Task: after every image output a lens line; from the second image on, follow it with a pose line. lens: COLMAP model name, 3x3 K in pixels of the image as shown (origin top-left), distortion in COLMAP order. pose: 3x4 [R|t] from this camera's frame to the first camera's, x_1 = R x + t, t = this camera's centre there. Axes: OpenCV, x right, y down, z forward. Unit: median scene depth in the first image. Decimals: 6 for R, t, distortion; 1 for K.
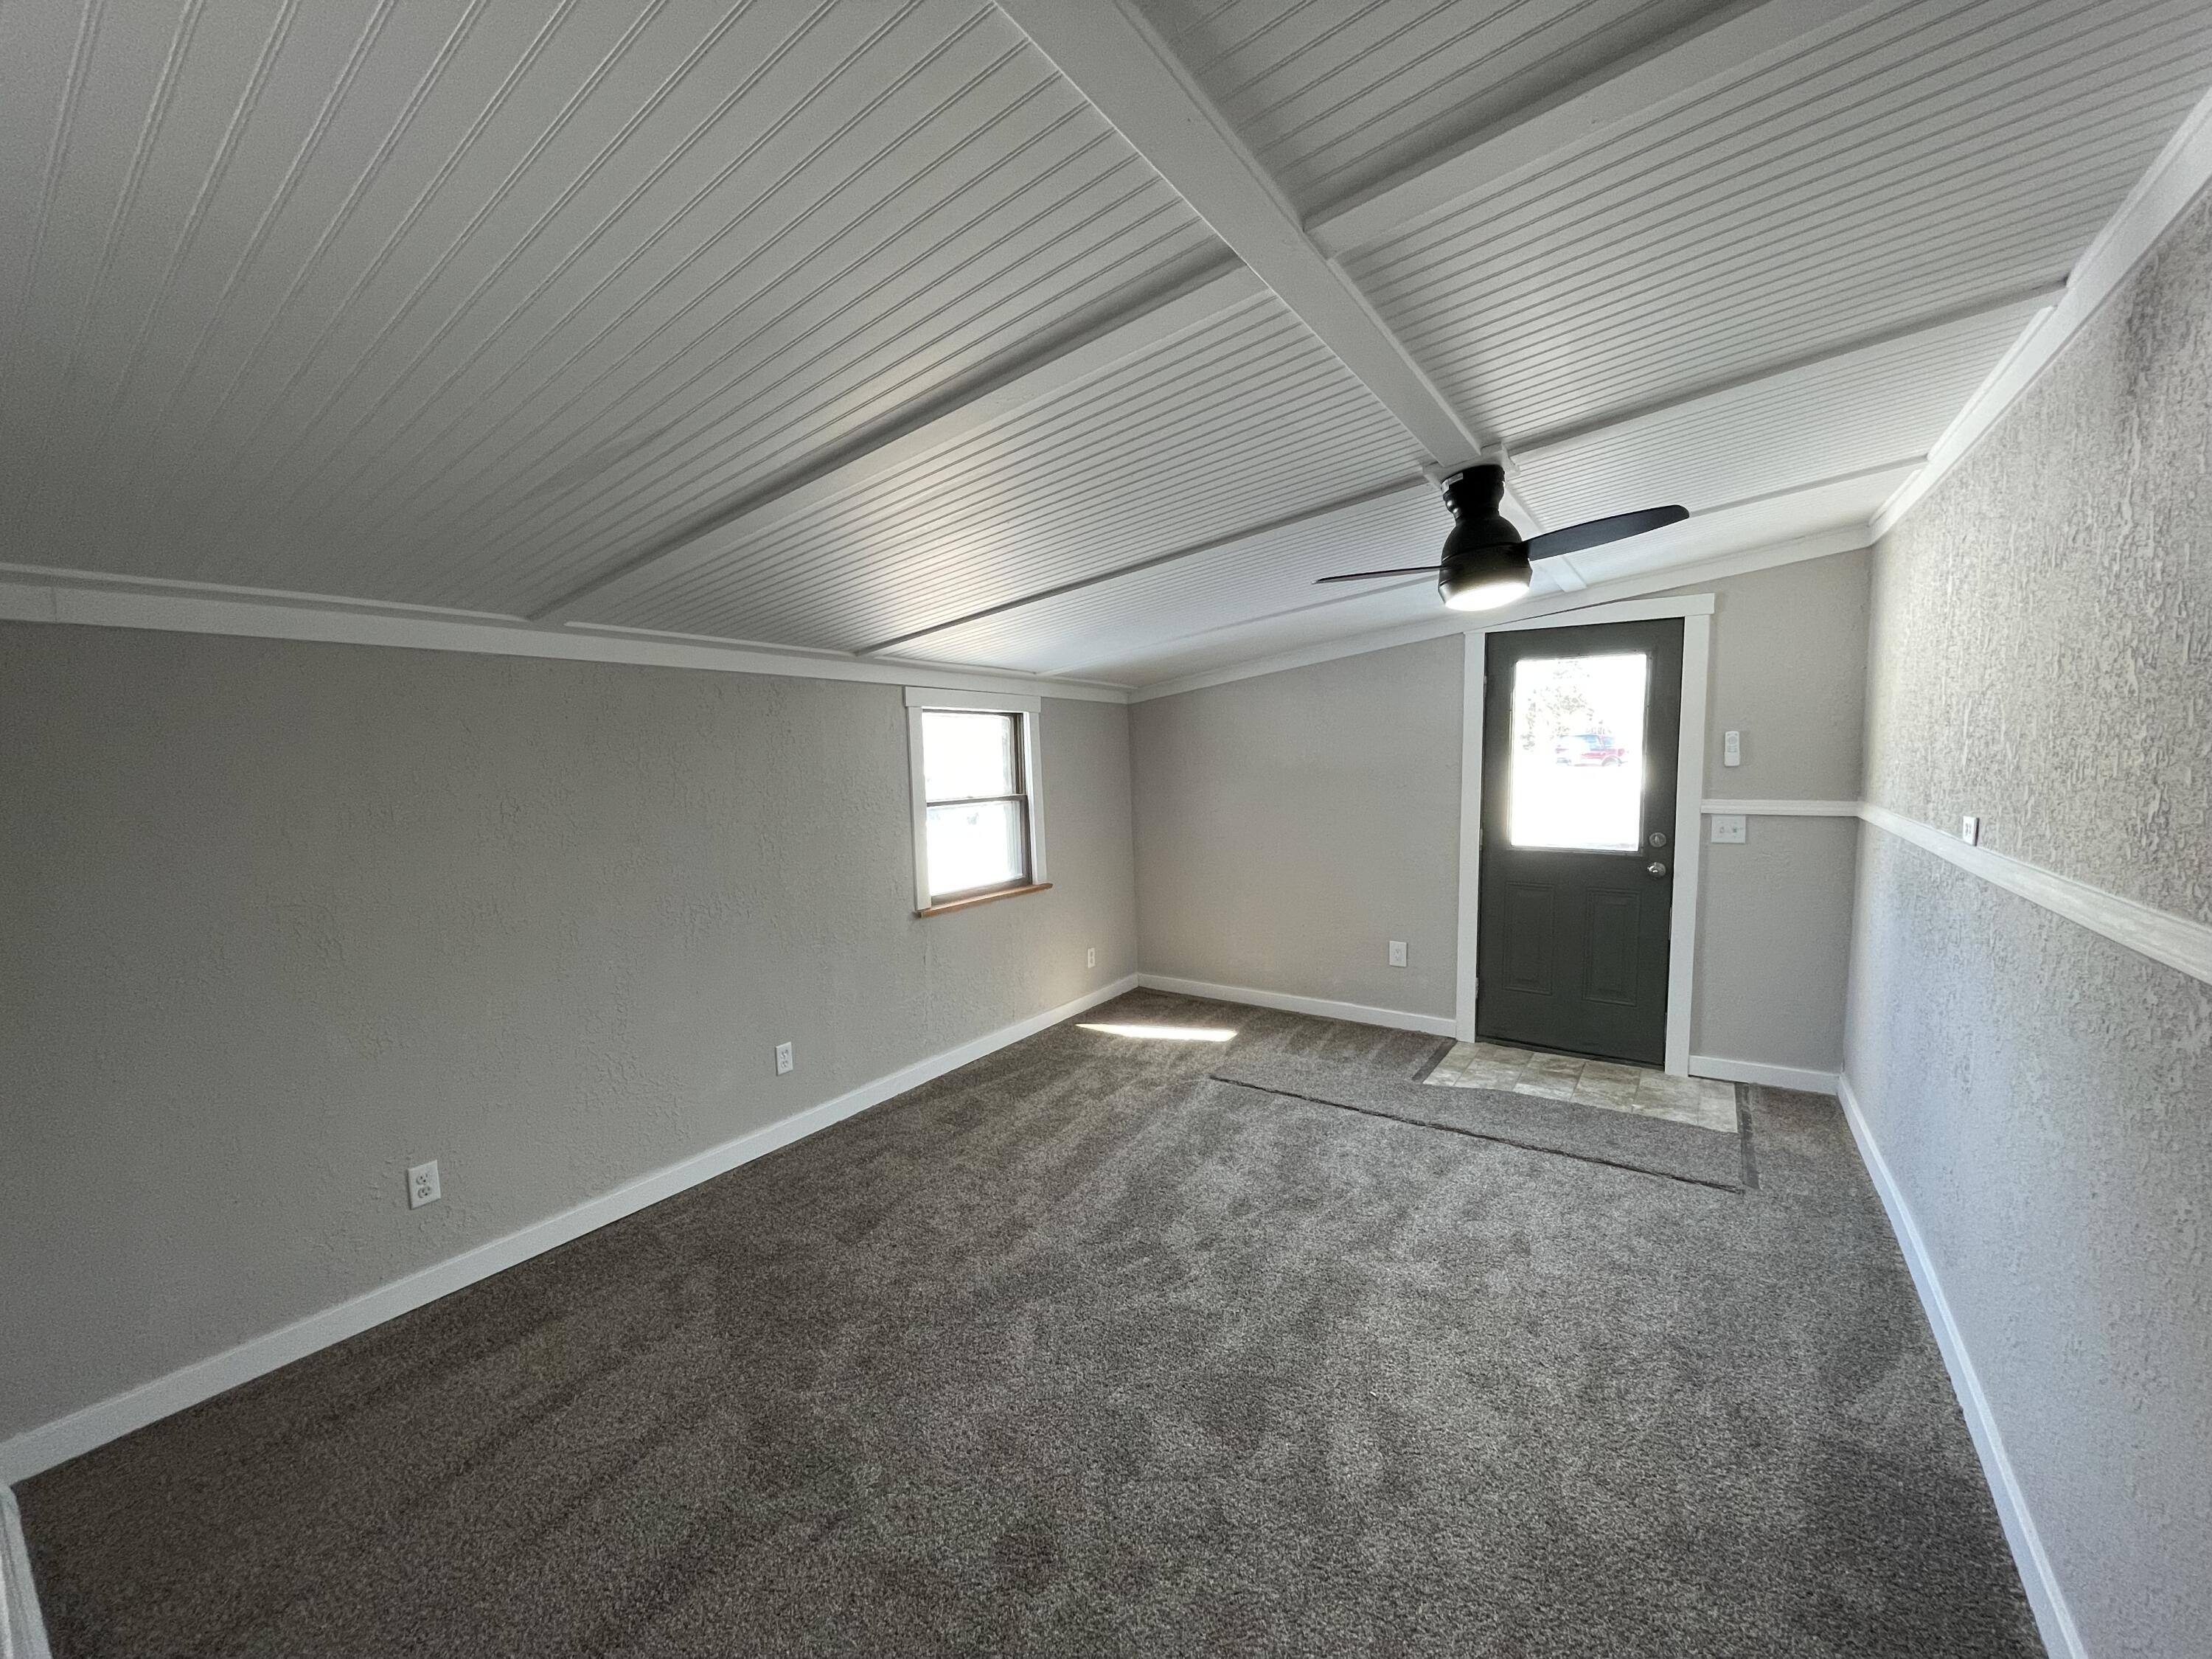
lens RADIAL K [[890.7, 0, 1095.9], [0, 890.7, 826.2], [0, 0, 1]] dist [-0.000039, -0.000534]
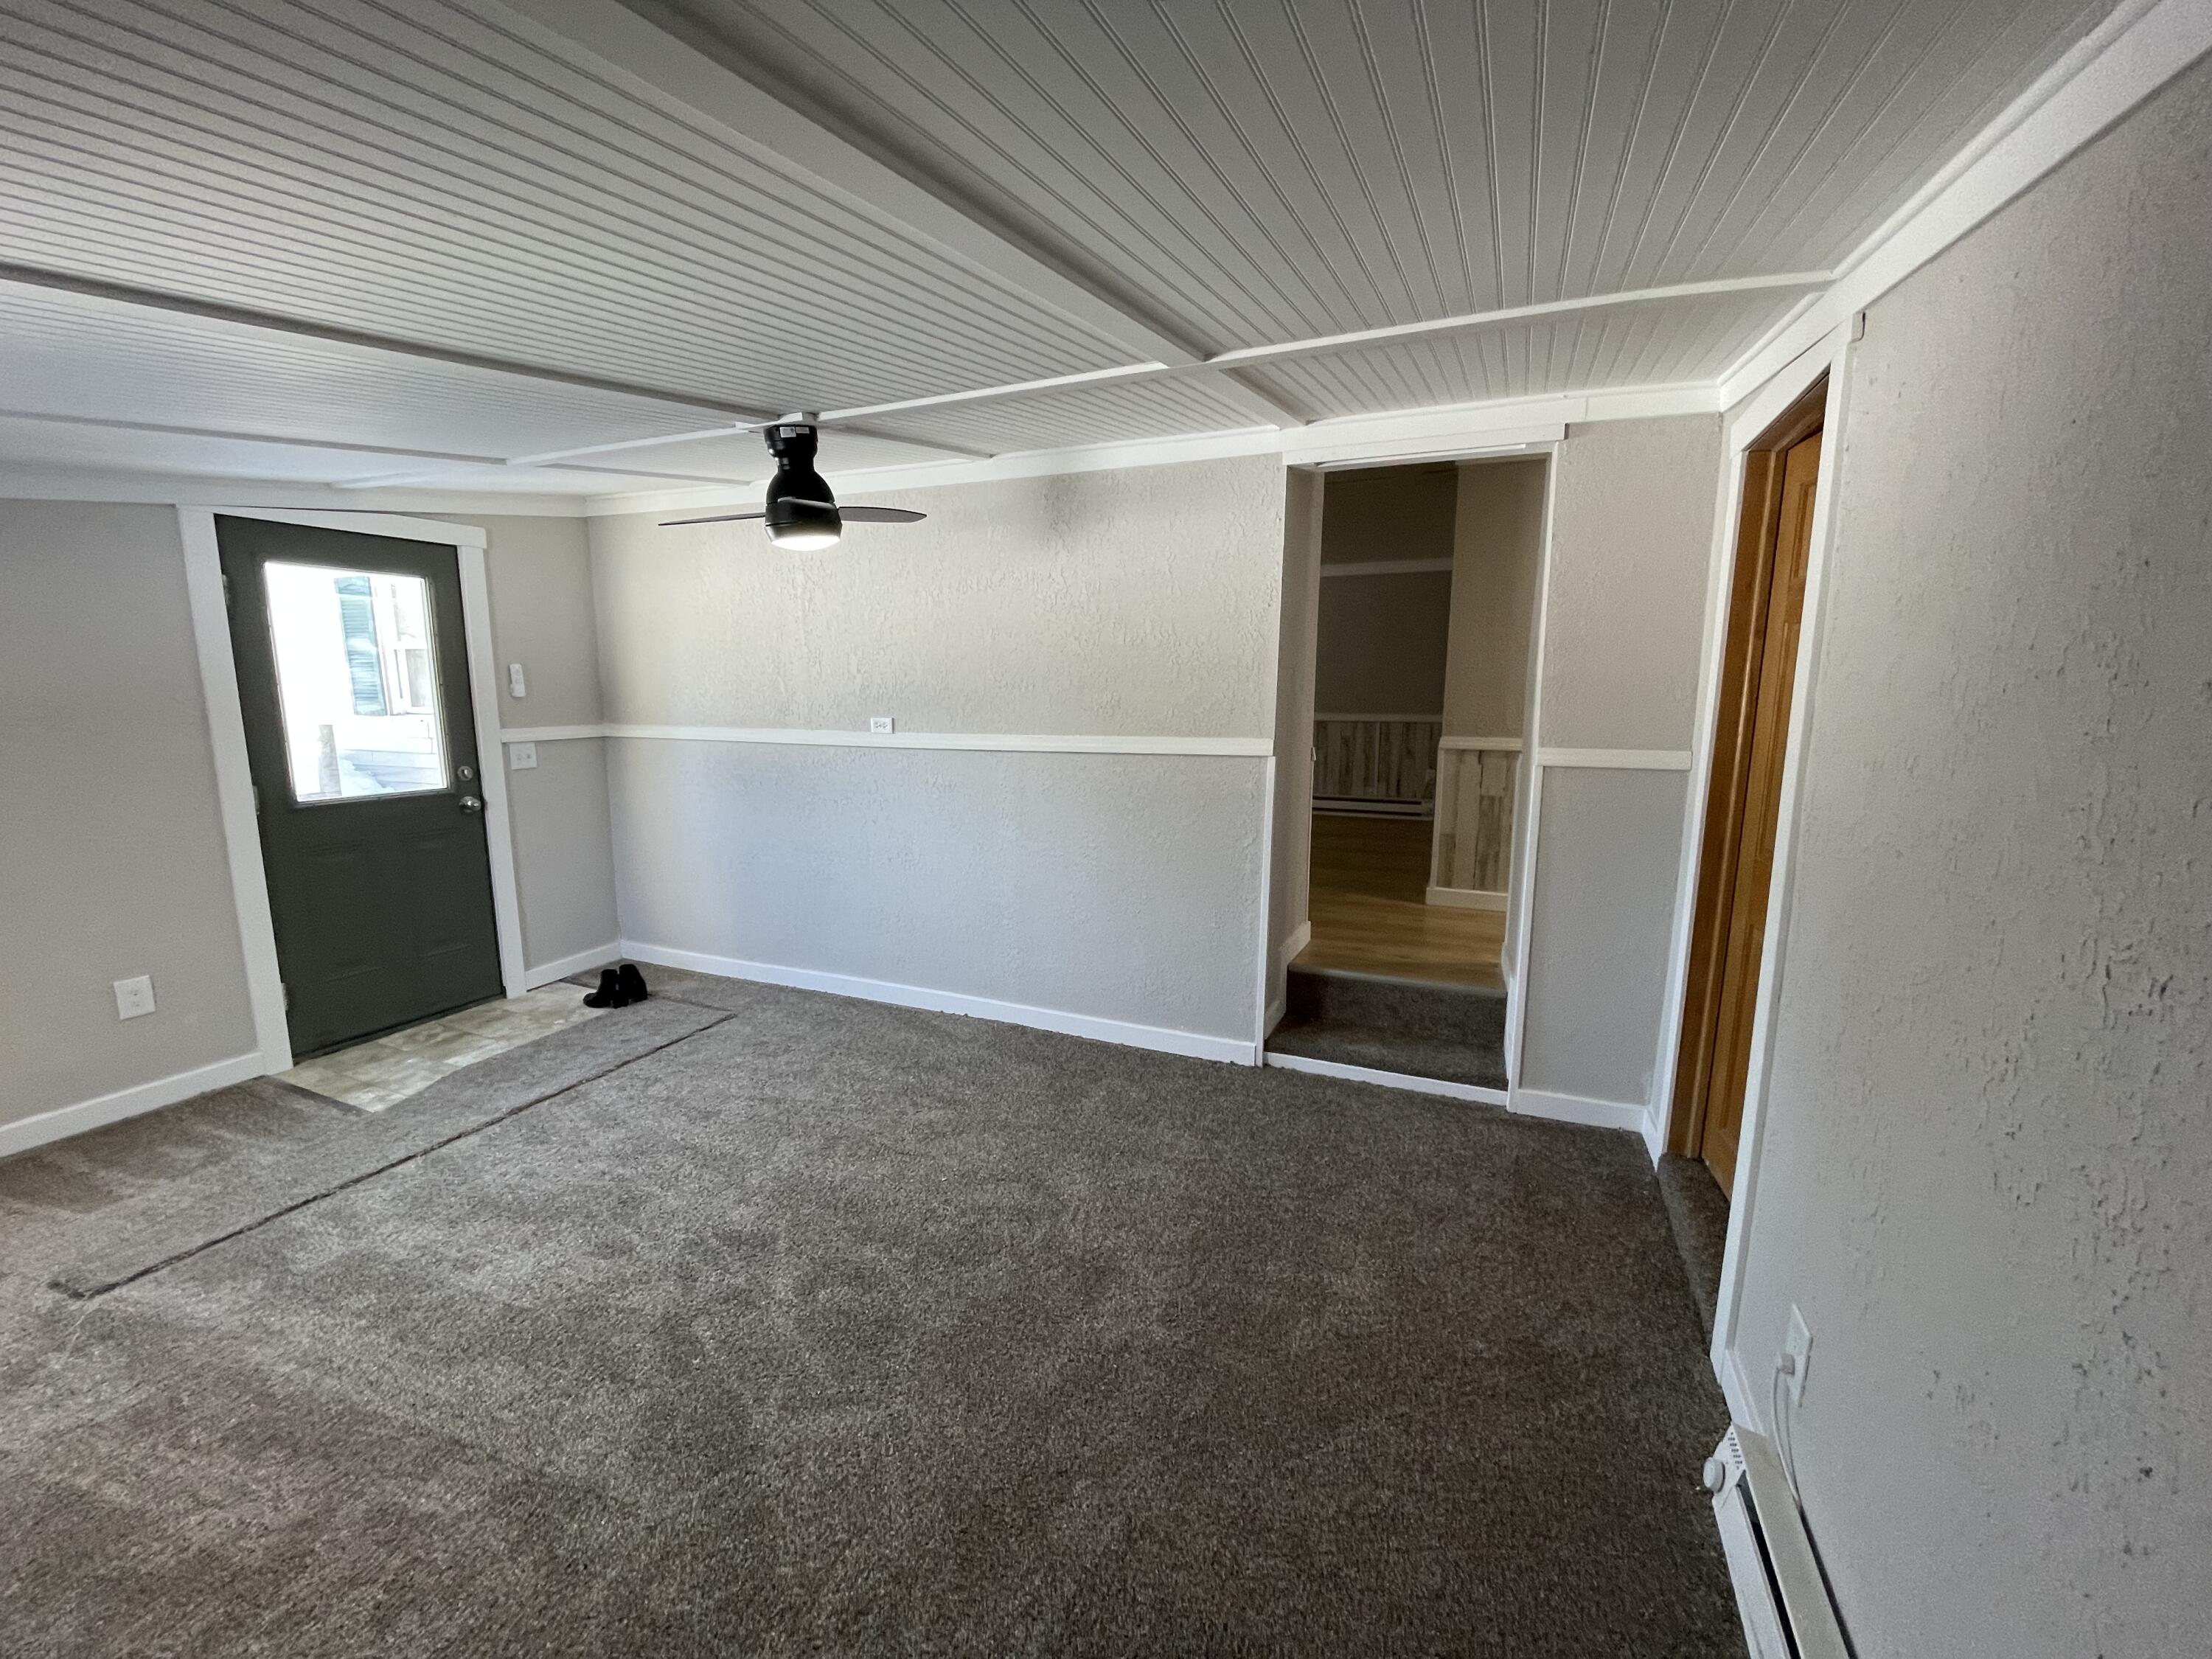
lens RADIAL K [[890.7, 0, 1100.8], [0, 890.7, 833.3], [0, 0, 1]] dist [-0.000039, -0.000534]
pose [[-0.185976, -0.147941, 0.971353, -0.484645], [0.086692, 0.982274, 0.166202, -0.023385], [-0.978722, 0.115118, -0.169854, 0.508173]]
